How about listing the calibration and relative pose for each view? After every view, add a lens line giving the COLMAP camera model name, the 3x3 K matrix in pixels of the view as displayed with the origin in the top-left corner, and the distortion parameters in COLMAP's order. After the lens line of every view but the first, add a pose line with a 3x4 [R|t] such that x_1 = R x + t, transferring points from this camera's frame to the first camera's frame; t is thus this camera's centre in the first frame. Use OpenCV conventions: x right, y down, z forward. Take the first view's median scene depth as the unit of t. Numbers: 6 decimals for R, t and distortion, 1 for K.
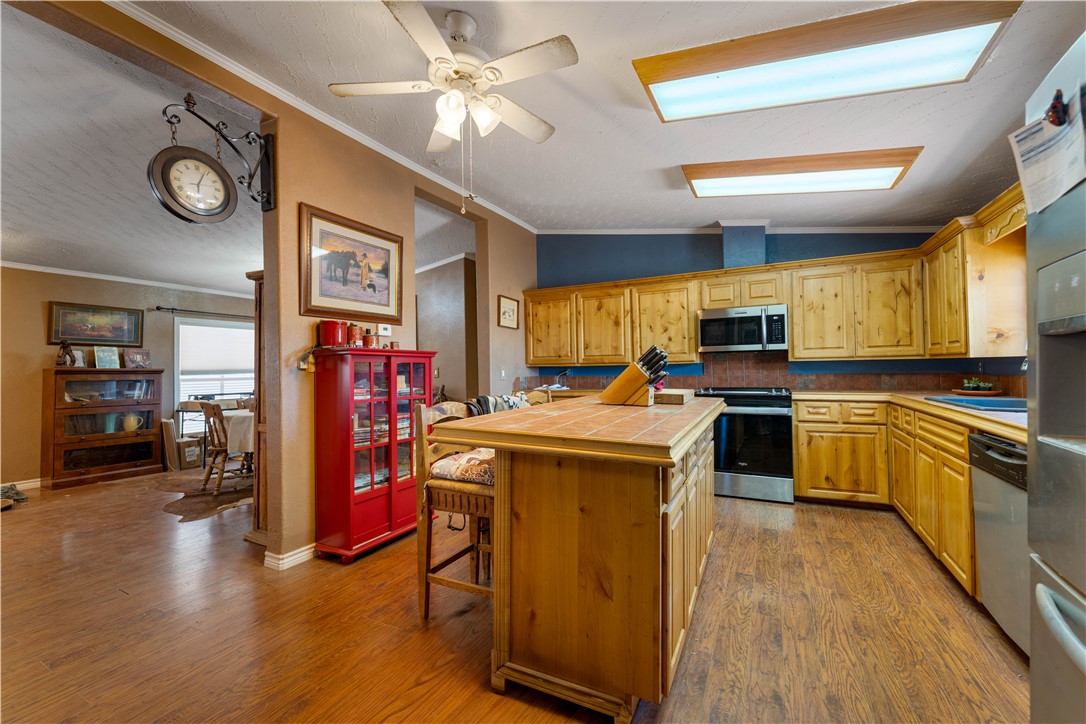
lens RADIAL K [[446.6, 0, 544.4], [0, 446.6, 362.1], [0, 0, 1]] dist [-0.000805, 0.000154]
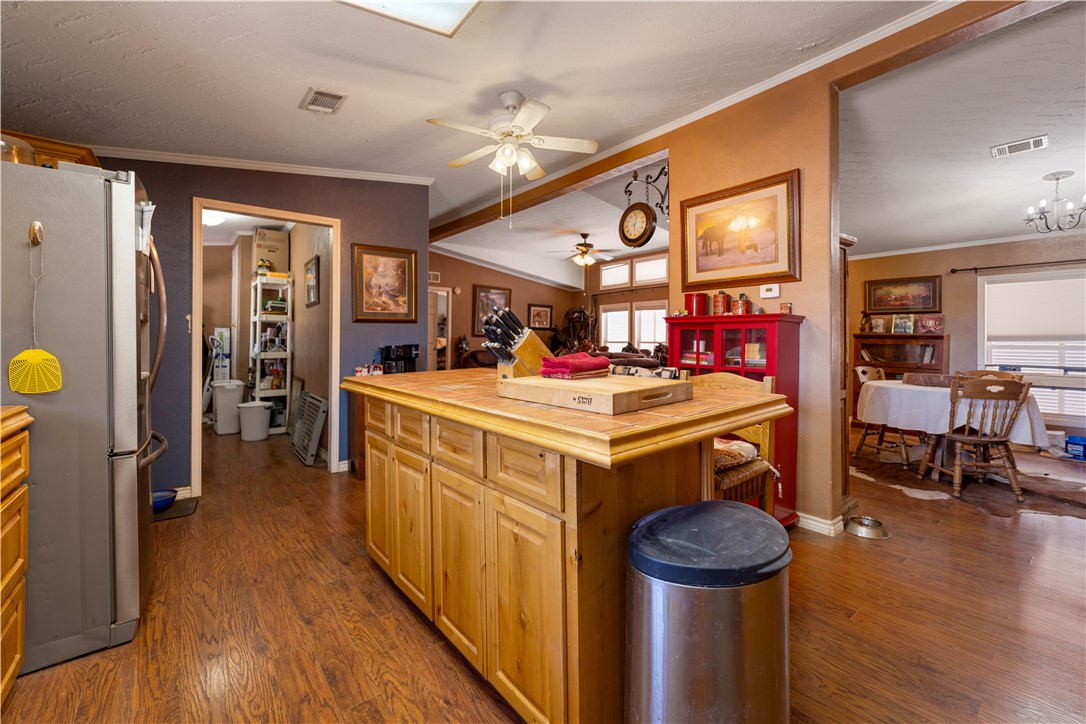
lens RADIAL K [[446.6, 0, 542.1], [0, 446.6, 336.9], [0, 0, 1]] dist [-0.000805, 0.000154]
pose [[-0.409895, 0.008794, -0.912090, 0.502544], [0.015453, 0.999877, 0.002696, 0.006544], [0.912002, -0.012990, -0.409981, 0.773145]]
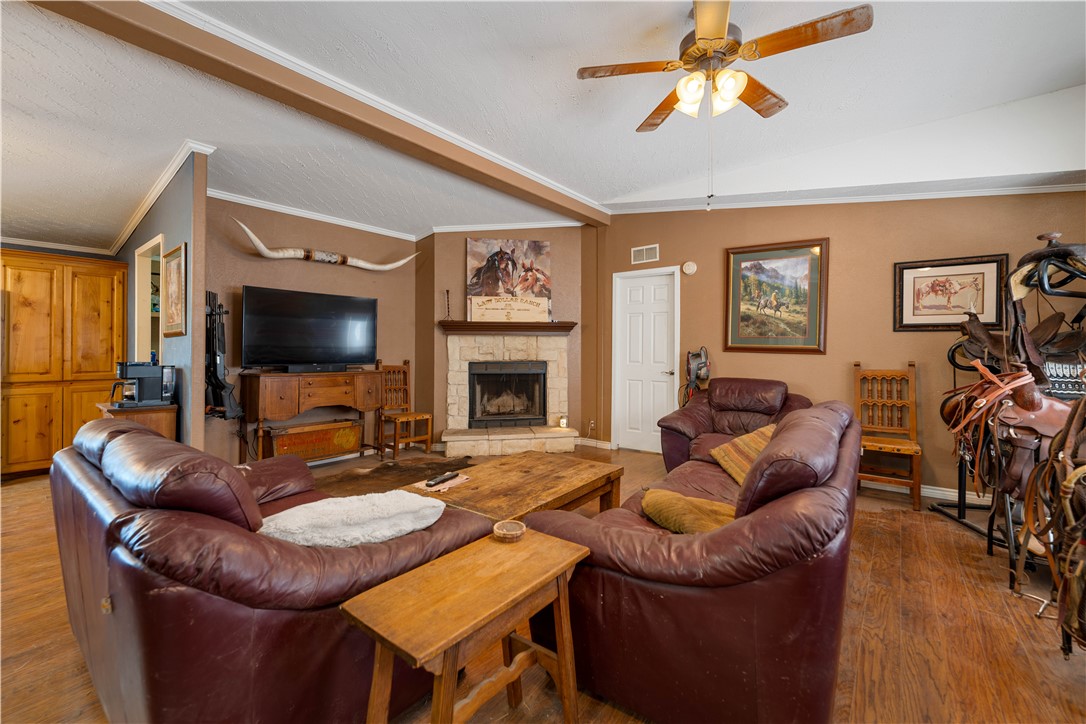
lens RADIAL K [[446.6, 0, 541.2], [0, 446.6, 349.3], [0, 0, 1]] dist [-0.000805, 0.000154]
pose [[-0.983104, 0.014207, 0.182493, -1.118683], [0.009992, 0.999662, -0.023995, 0.024879], [-0.182773, -0.021766, -0.982914, 0.759694]]
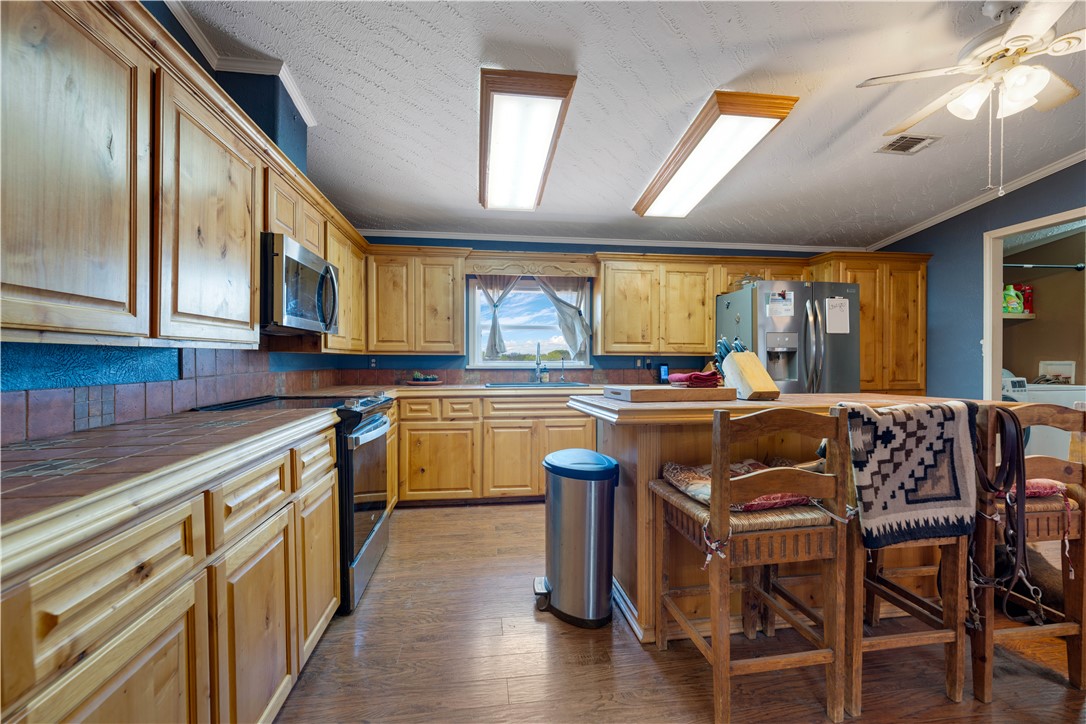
lens RADIAL K [[446.6, 0, 547.6], [0, 446.6, 361.9], [0, 0, 1]] dist [-0.000805, 0.000154]
pose [[-0.583816, 0.012244, 0.811794, -0.183186], [-0.003523, 0.999839, -0.017614, 0.021894], [-0.811878, -0.013143, -0.583679, 1.081590]]
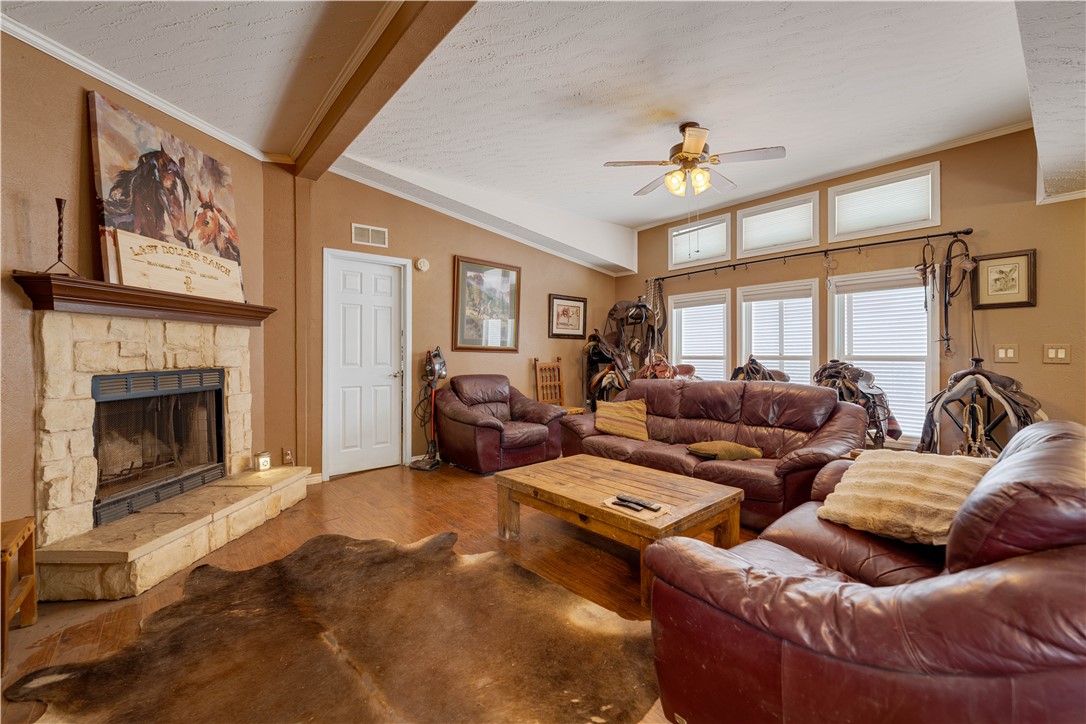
lens RADIAL K [[446.6, 0, 548.9], [0, 446.6, 354.0], [0, 0, 1]] dist [-0.000805, 0.000154]
pose [[-0.381354, 0.020356, -0.924205, -0.345323], [0.023841, 0.999642, 0.012179, 0.007414], [0.924122, -0.017390, -0.381703, 0.259573]]
